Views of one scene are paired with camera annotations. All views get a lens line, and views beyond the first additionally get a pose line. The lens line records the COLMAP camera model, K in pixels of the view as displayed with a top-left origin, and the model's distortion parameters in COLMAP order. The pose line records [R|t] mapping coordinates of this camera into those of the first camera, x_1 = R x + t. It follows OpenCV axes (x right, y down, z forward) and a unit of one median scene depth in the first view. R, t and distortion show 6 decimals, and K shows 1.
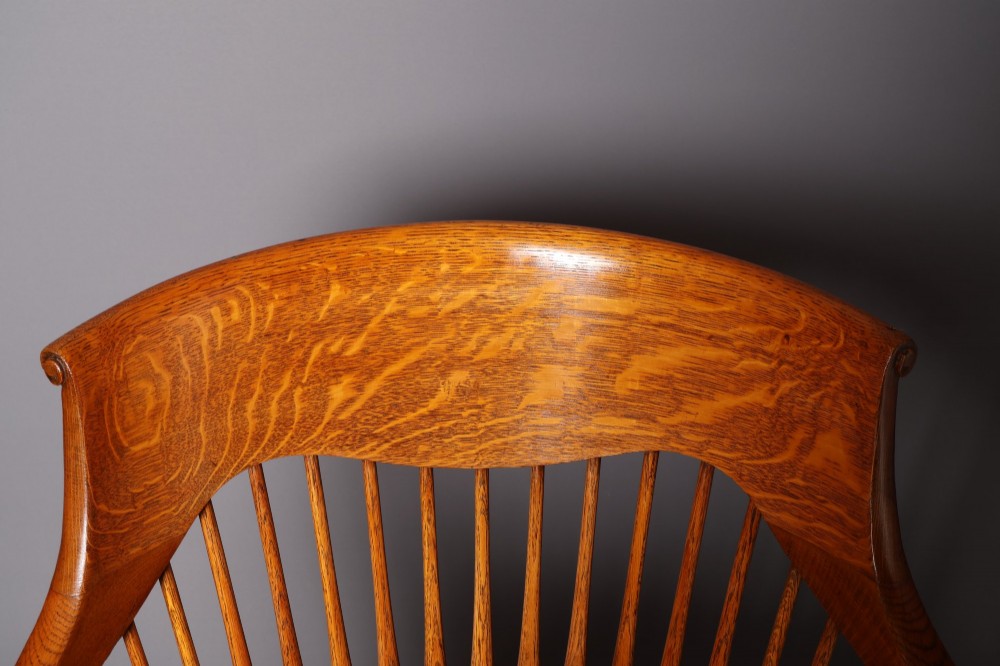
lens RADIAL K [[1360.2, 0, 500.0], [0, 1360.2, 333.0], [0, 0, 1]] dist [0.006338, -0.006571]
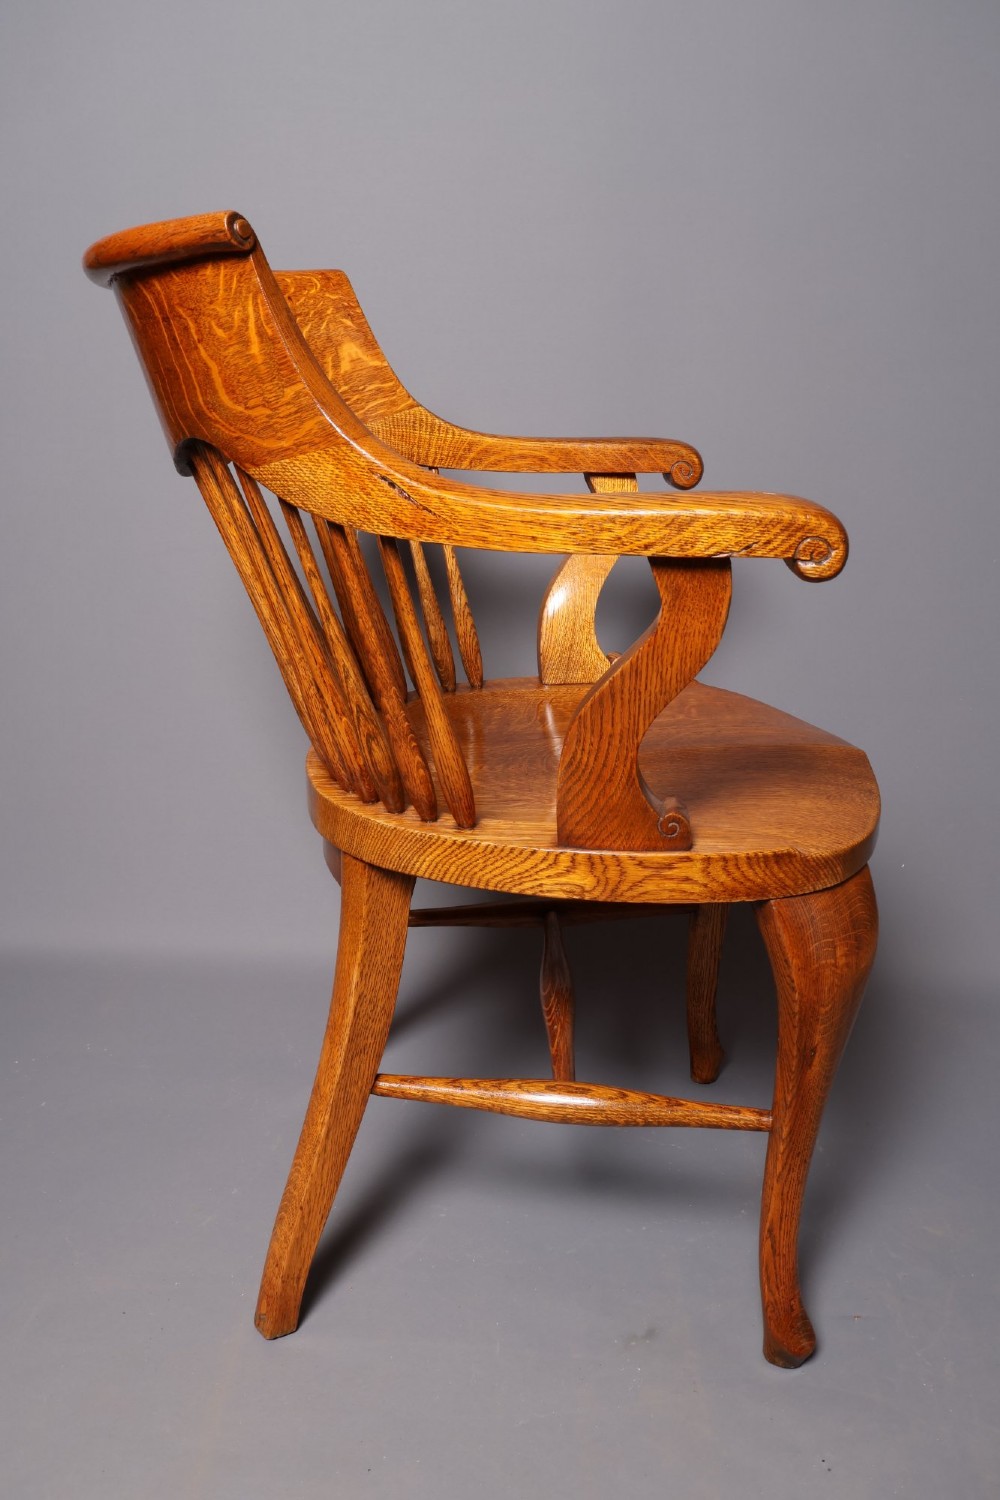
lens RADIAL K [[1258.6, 0, 500.0], [0, 1258.6, 750.0], [0, 0, 1]] dist [-0.004140, 0.003002]
pose [[0.023383, -0.298605, 0.954090, -1.155228], [0.608790, 0.761248, 0.223330, 0.196824], [-0.792986, 0.575619, 0.199588, 0.773050]]
